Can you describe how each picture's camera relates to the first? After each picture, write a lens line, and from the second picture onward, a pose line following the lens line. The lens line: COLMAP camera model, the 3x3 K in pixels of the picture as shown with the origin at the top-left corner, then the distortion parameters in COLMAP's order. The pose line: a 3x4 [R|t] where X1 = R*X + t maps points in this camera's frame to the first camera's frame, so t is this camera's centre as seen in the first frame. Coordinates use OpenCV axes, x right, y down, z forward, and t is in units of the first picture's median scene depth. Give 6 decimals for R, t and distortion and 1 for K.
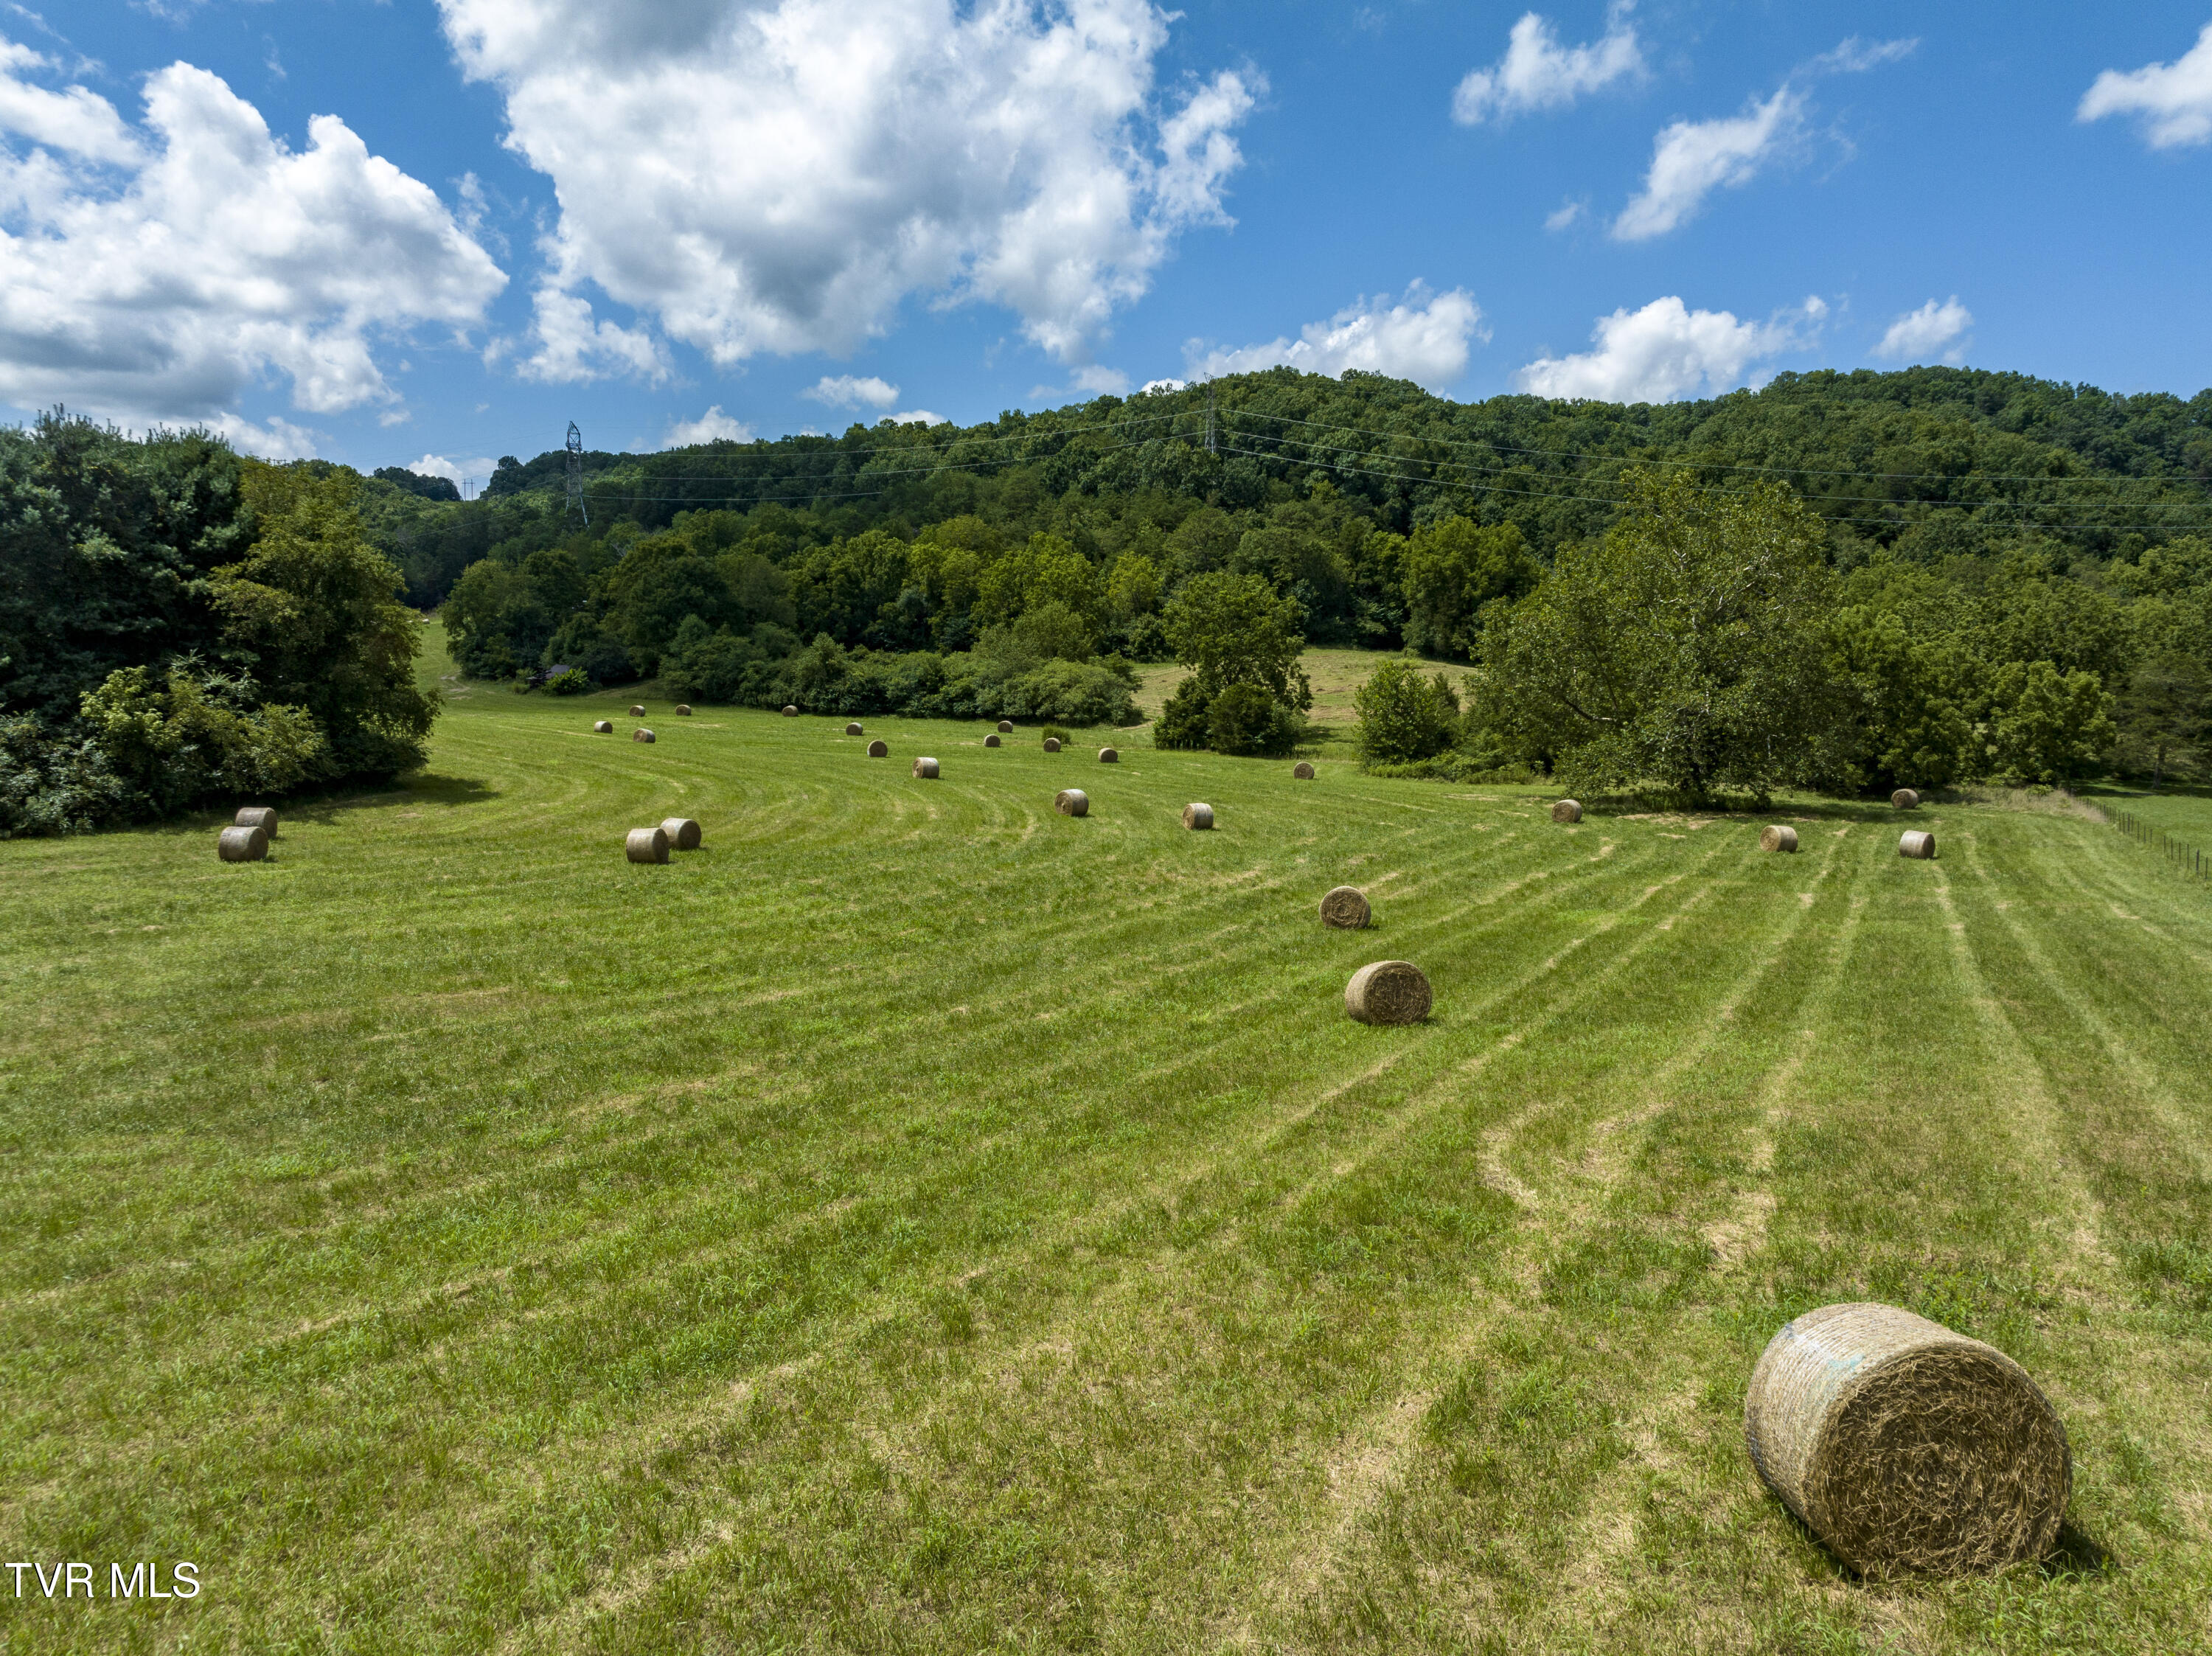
lens RADIAL K [[1534.7, 0, 1168.4], [0, 1534.7, 829.9], [0, 0, 1]] dist [-0.003726, 0.002456]
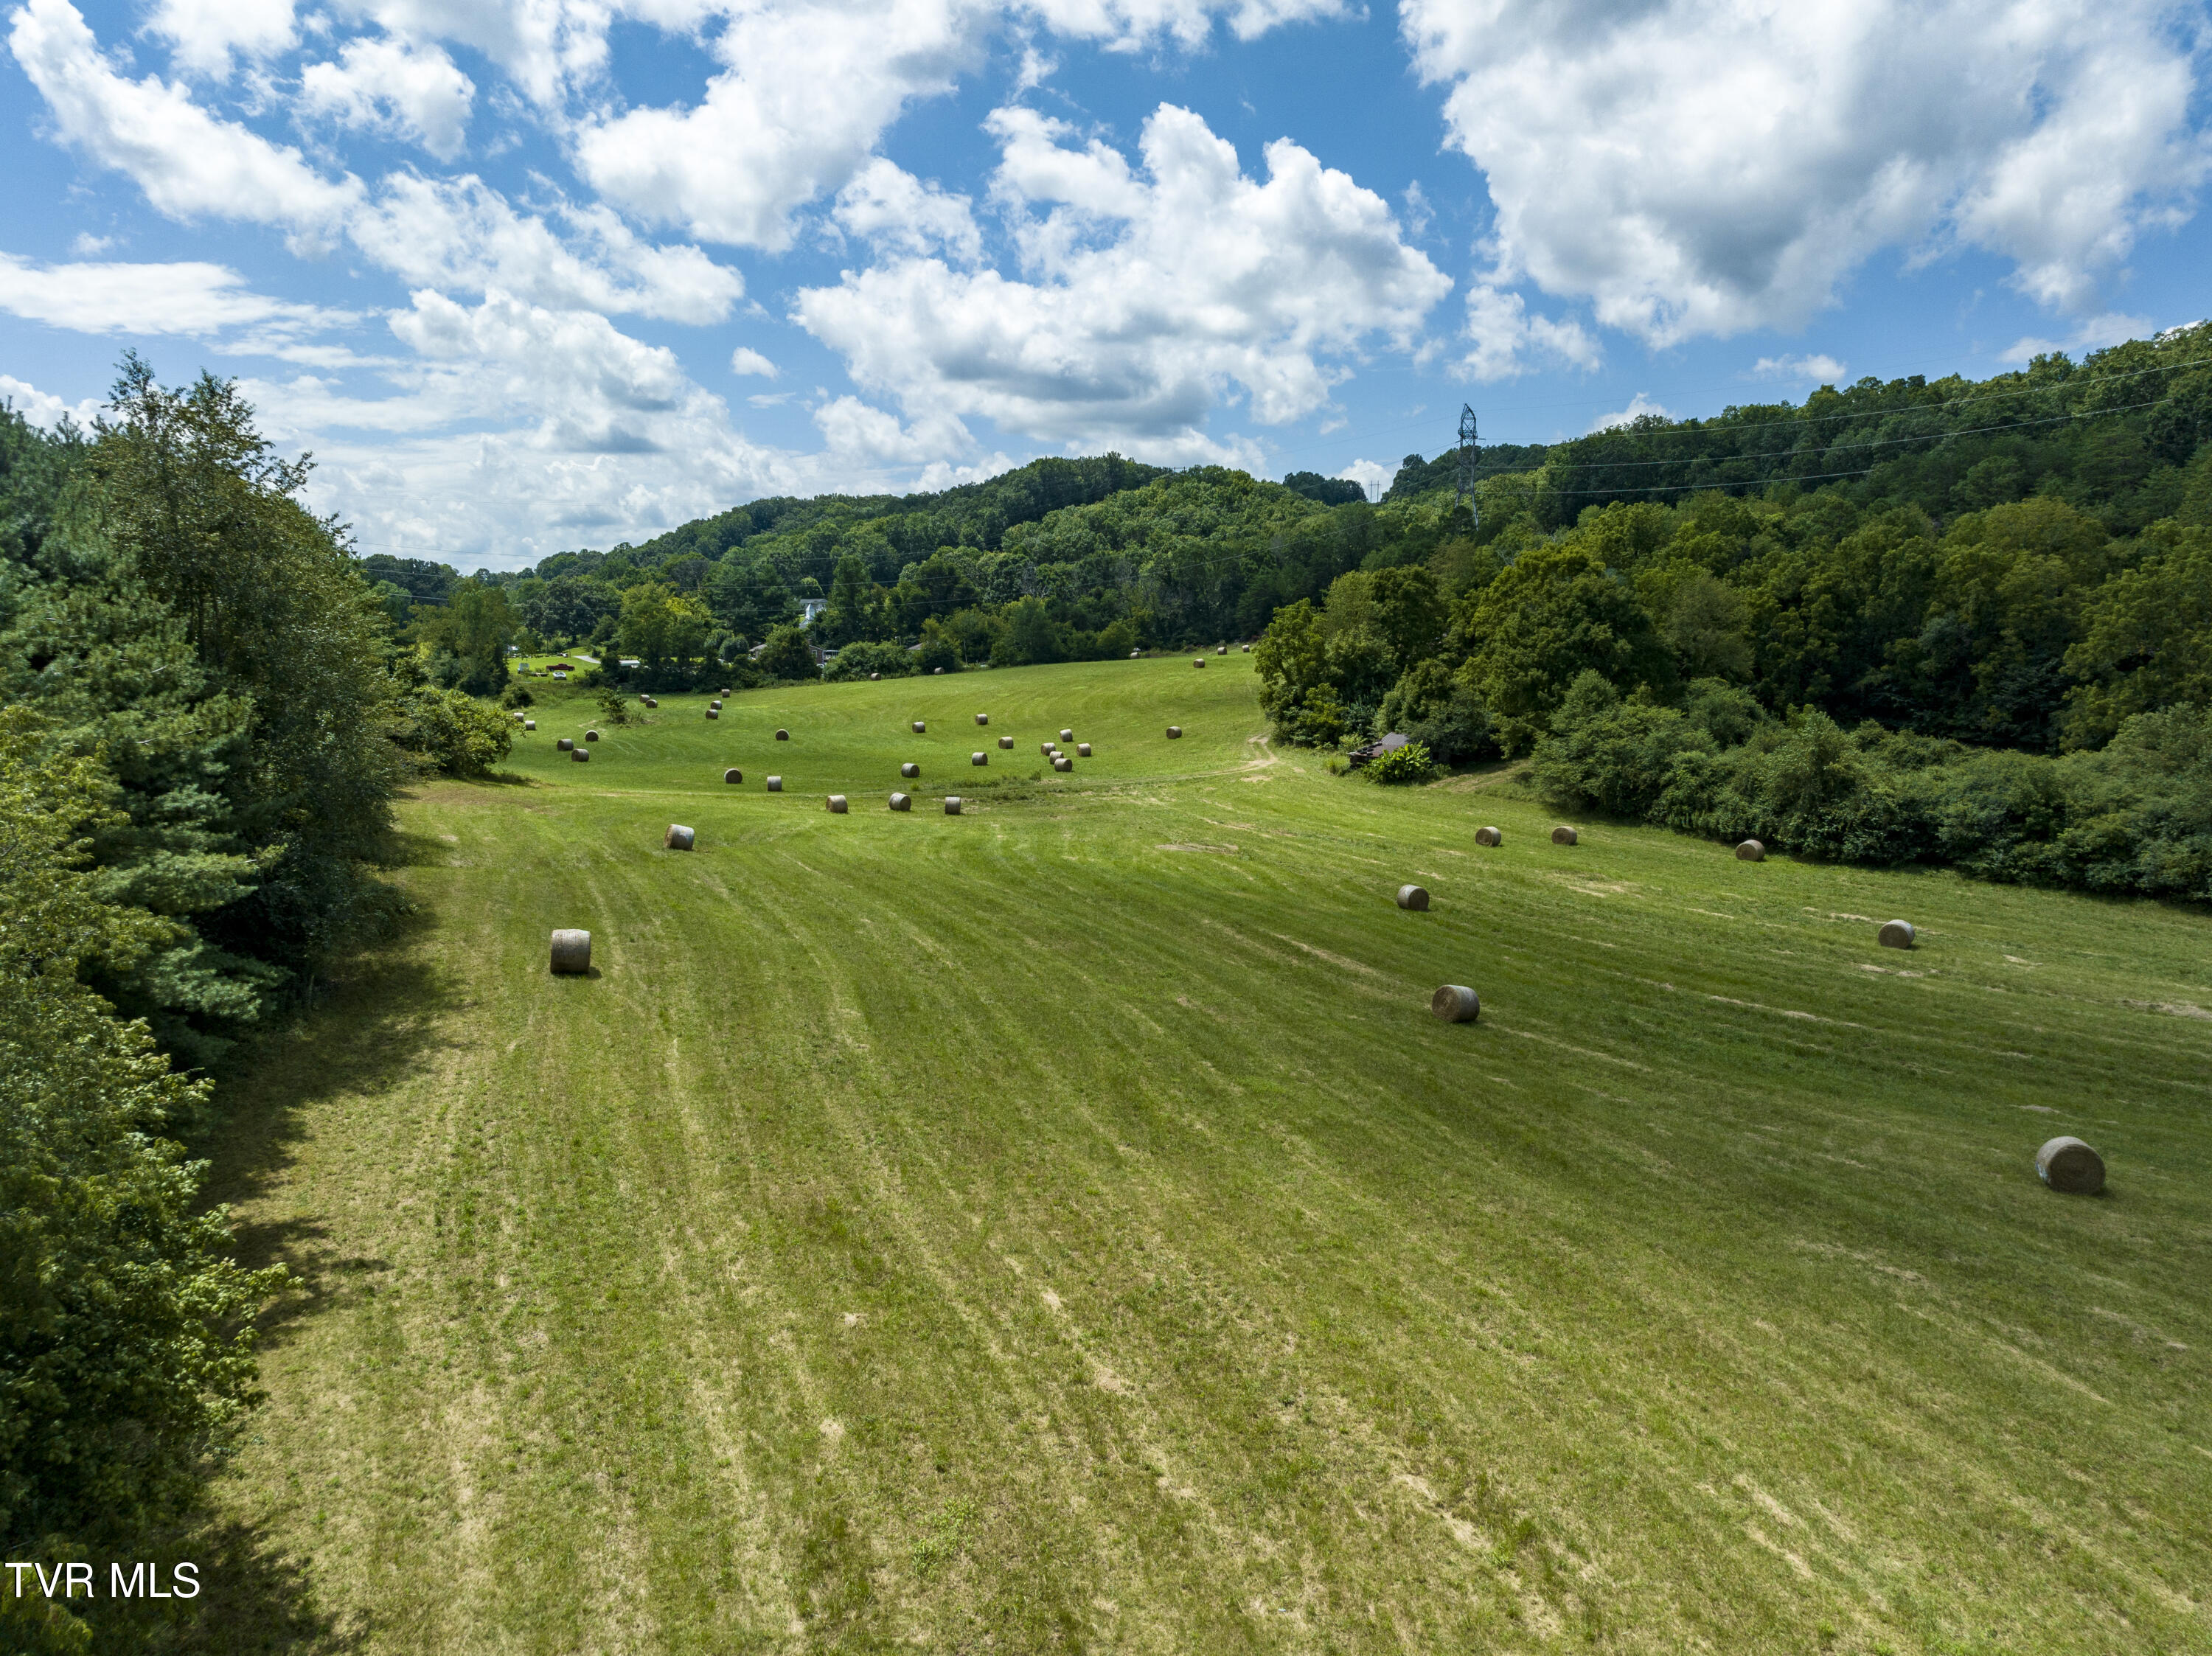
lens RADIAL K [[1534.7, 0, 1168.4], [0, 1534.7, 829.9], [0, 0, 1]] dist [-0.003726, 0.002456]
pose [[0.843562, 0.078743, -0.531227, -0.084462], [-0.077435, 0.996690, 0.024774, -0.054636], [0.531419, 0.020237, 0.846867, 0.270173]]
